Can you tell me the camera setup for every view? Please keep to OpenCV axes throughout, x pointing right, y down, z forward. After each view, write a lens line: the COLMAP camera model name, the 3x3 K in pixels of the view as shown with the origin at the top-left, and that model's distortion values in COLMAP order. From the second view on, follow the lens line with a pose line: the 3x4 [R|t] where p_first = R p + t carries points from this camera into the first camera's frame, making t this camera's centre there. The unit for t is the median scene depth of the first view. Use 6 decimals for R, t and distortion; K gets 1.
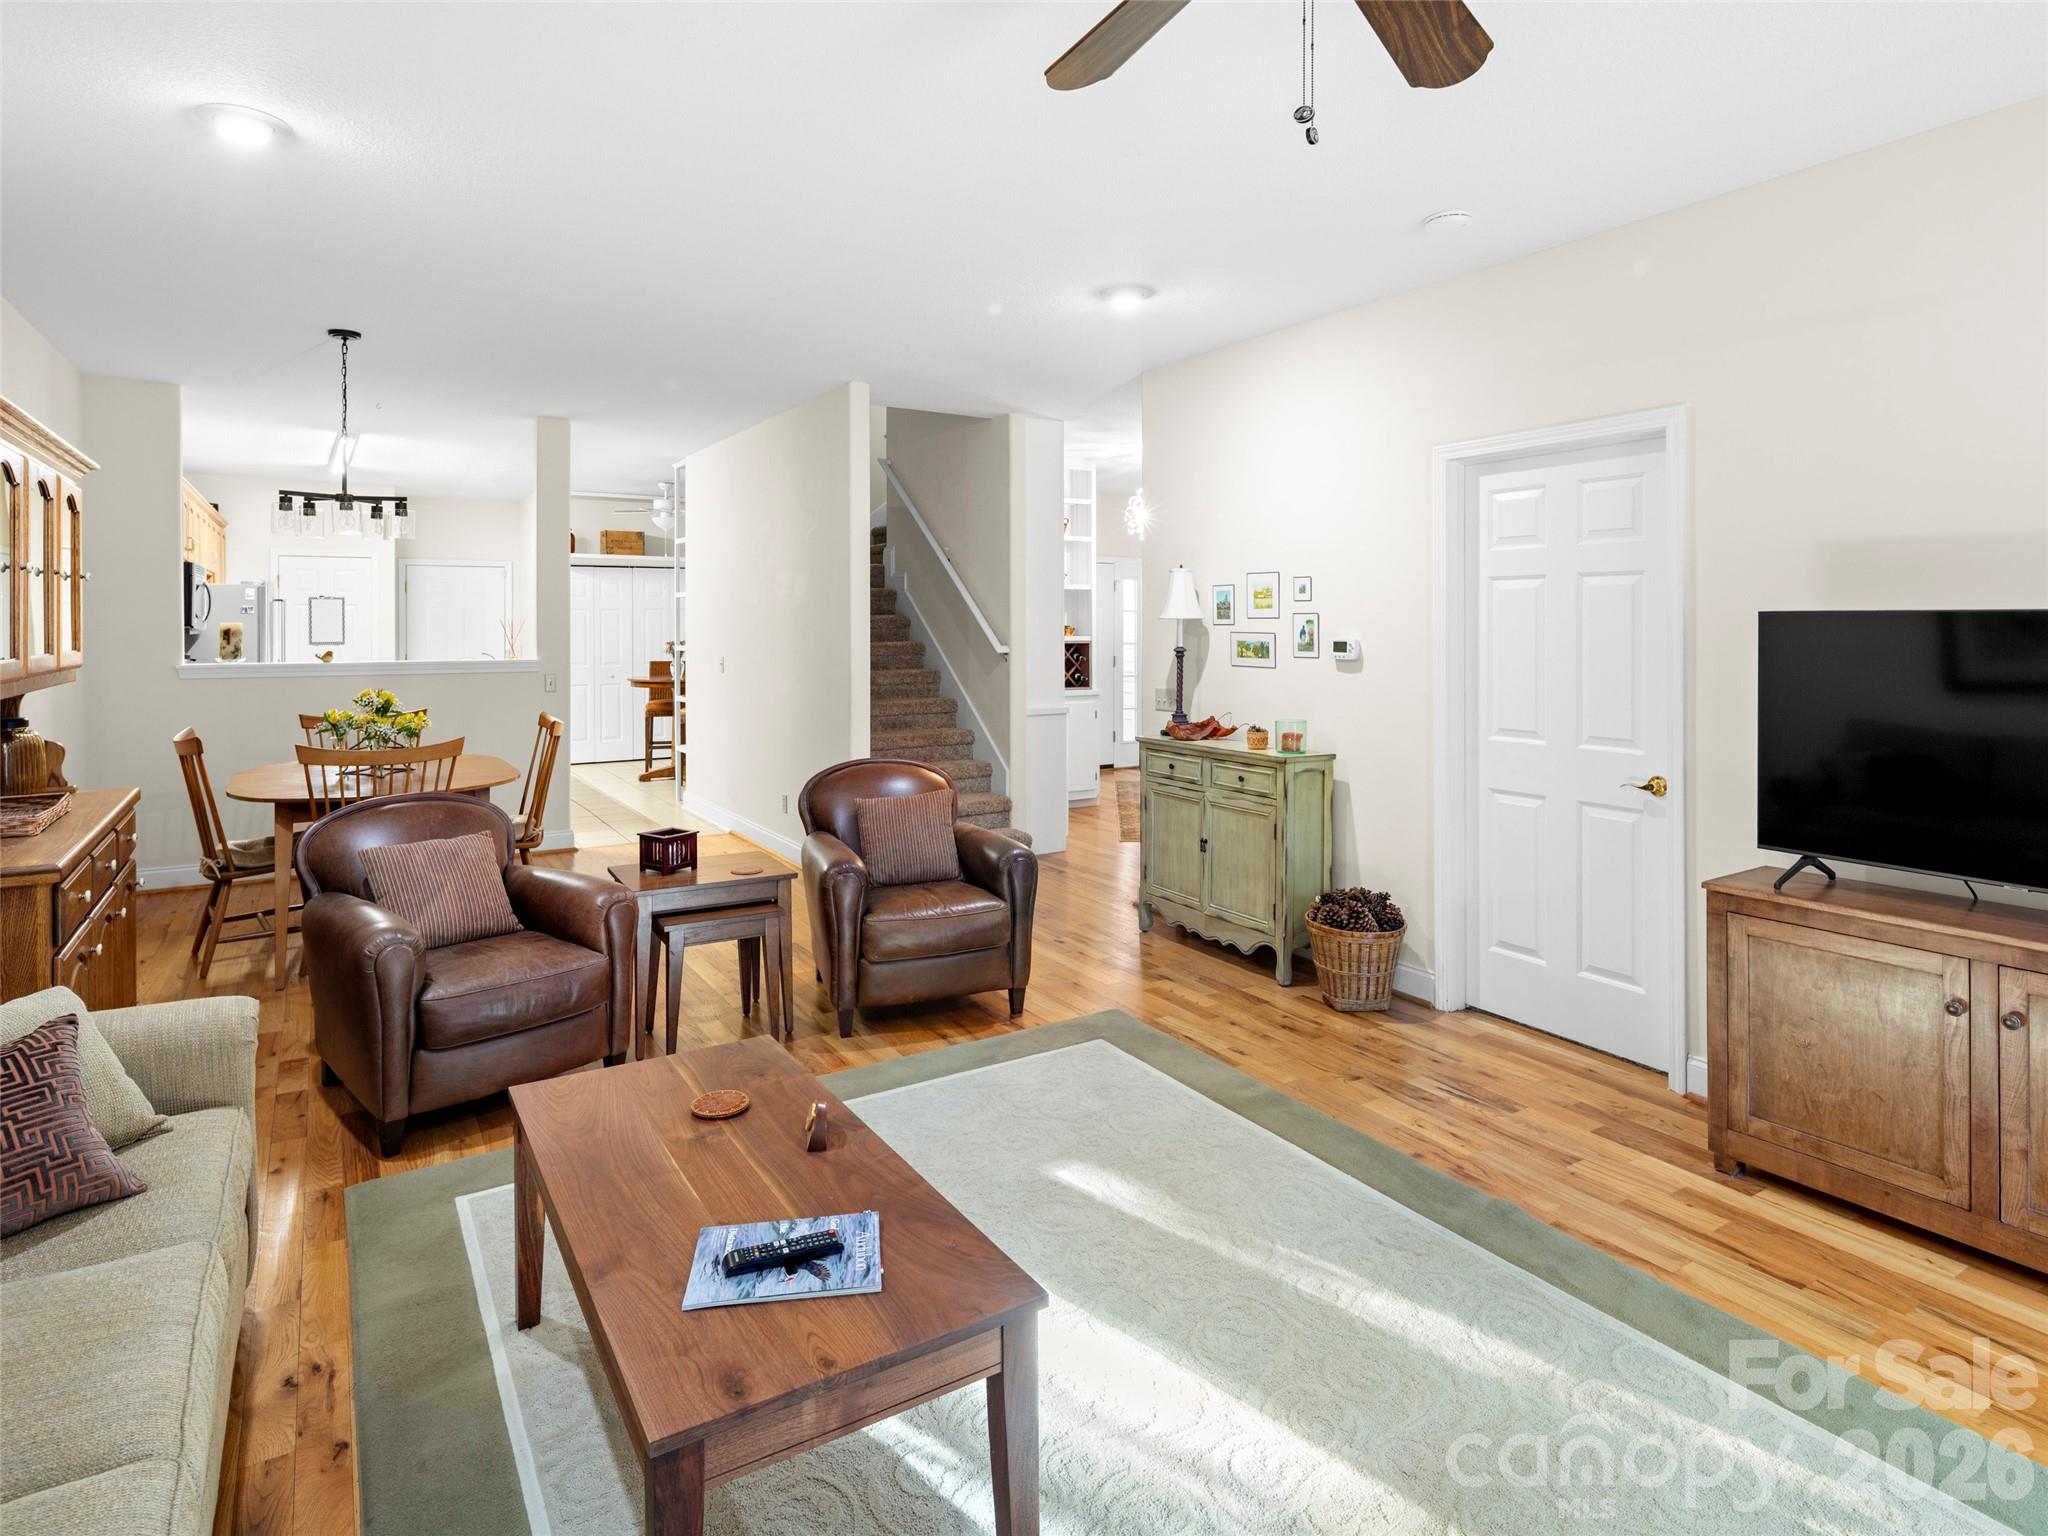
lens RADIAL K [[1110.3, 0, 1018.5], [0, 1110.3, 642.8], [0, 0, 1]] dist [0.001847, 0.000363]
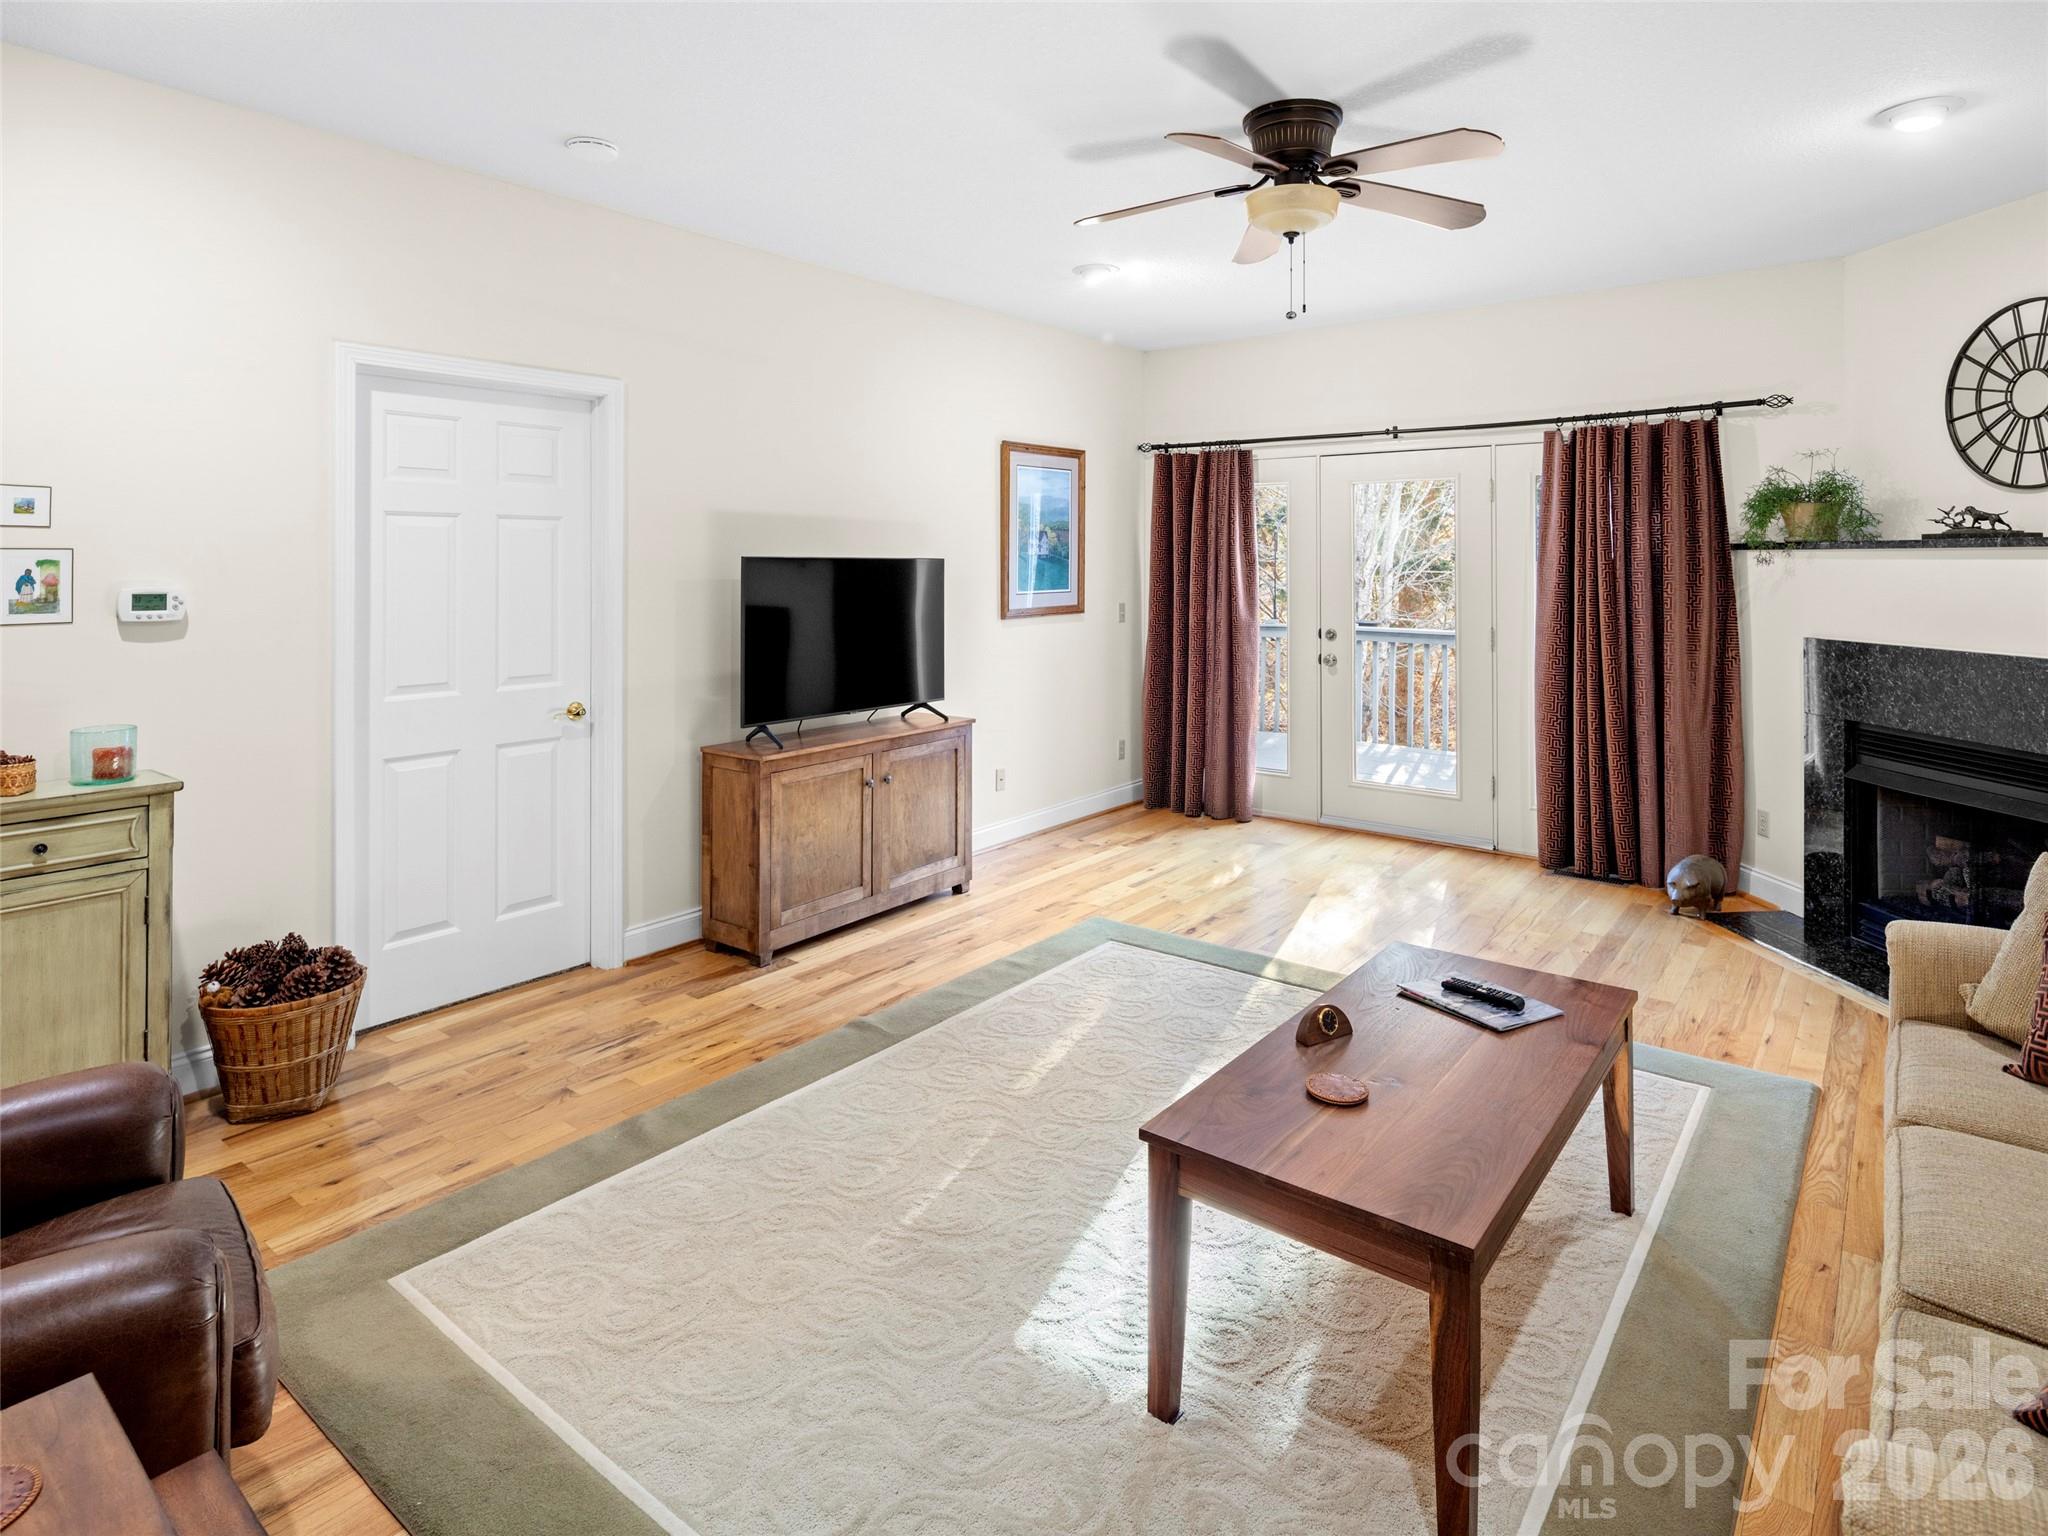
lens RADIAL K [[1115.1, 0, 1089.1], [0, 1115.1, 555.7], [0, 0, 1]] dist [-0.003559, -0.001221]
pose [[-0.374637, 0.007261, 0.927143, -0.569513], [0.016233, 0.999867, -0.001271, -0.015015], [-0.927029, 0.014574, -0.374705, 0.818750]]
